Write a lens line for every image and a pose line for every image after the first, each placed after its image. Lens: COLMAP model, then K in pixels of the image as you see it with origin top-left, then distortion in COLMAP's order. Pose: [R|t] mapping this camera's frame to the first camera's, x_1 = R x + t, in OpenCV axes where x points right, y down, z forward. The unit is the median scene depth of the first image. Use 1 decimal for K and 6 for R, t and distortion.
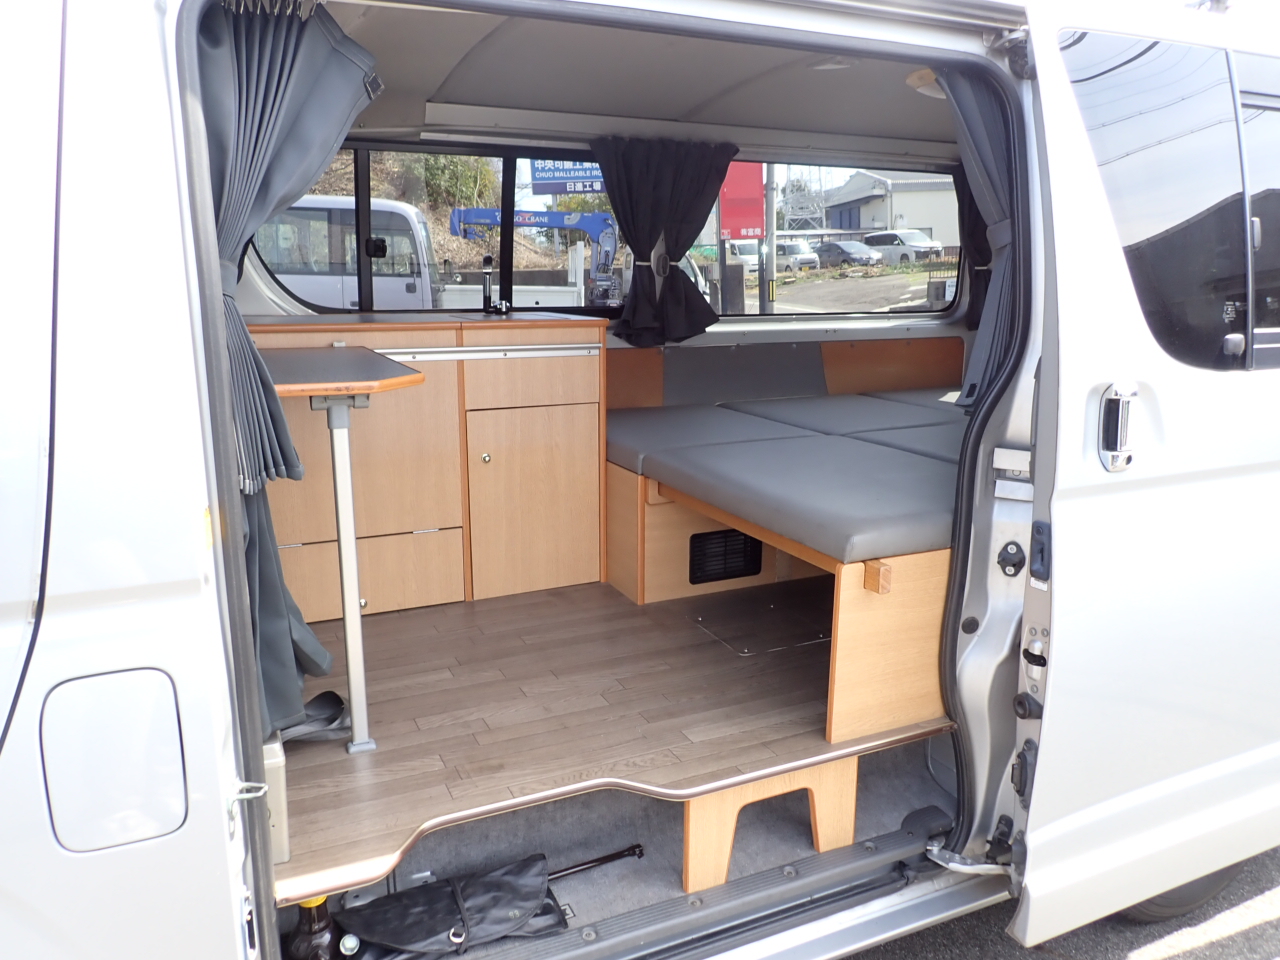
lens RADIAL K [[945.4, 0, 640.0], [0, 945.4, 480.0], [0, 0, 1]] dist [0.004383, 0.000211]
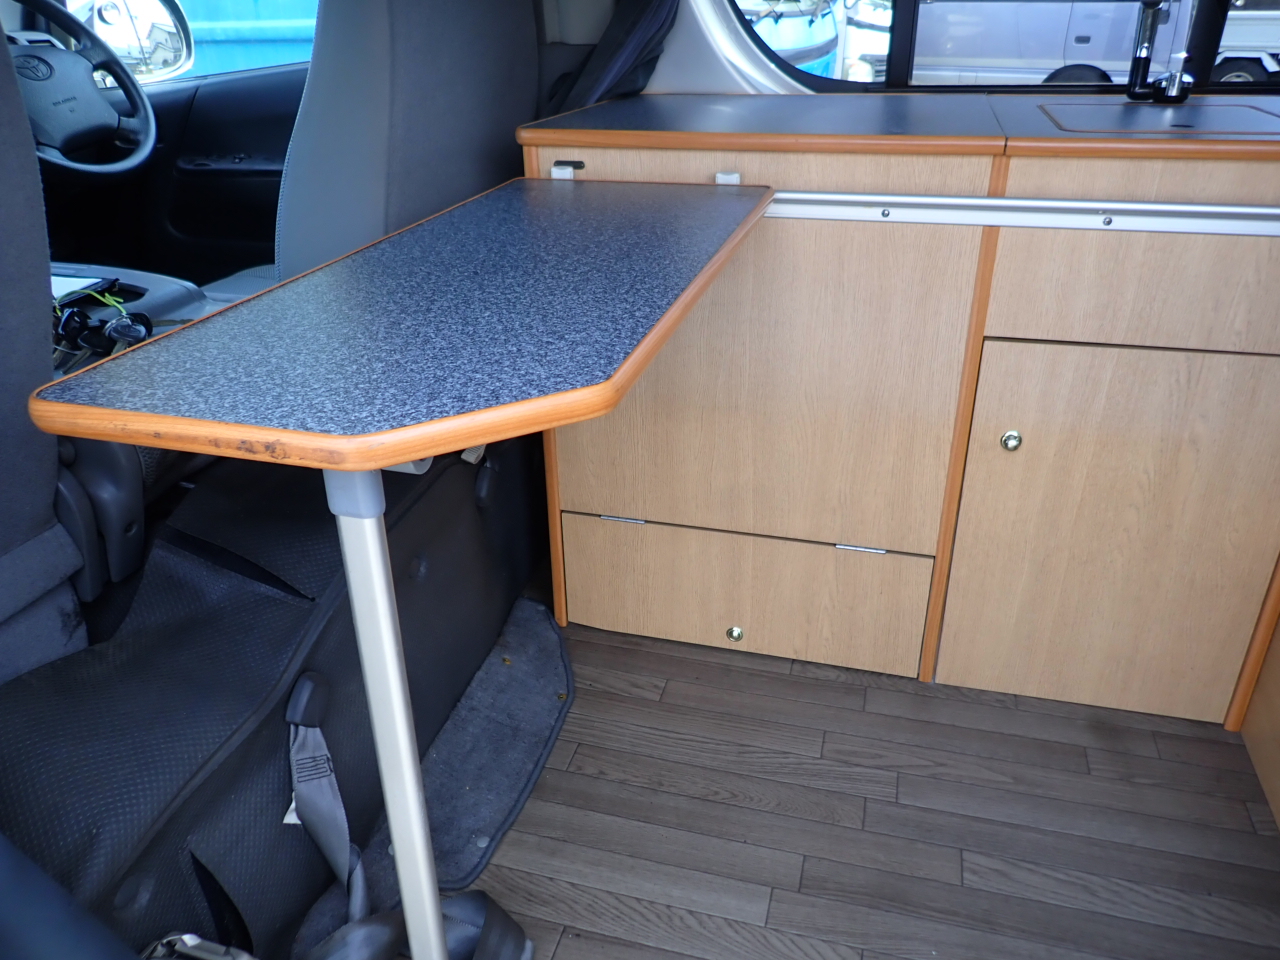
lens RADIAL K [[945.4, 0, 640.0], [0, 945.4, 480.0], [0, 0, 1]] dist [0.004383, 0.000211]
pose [[0.752364, 0.280168, -0.596201, -0.015432], [-0.118745, 0.947905, 0.295594, -0.122753], [0.647957, -0.151598, 0.746438, 0.529720]]
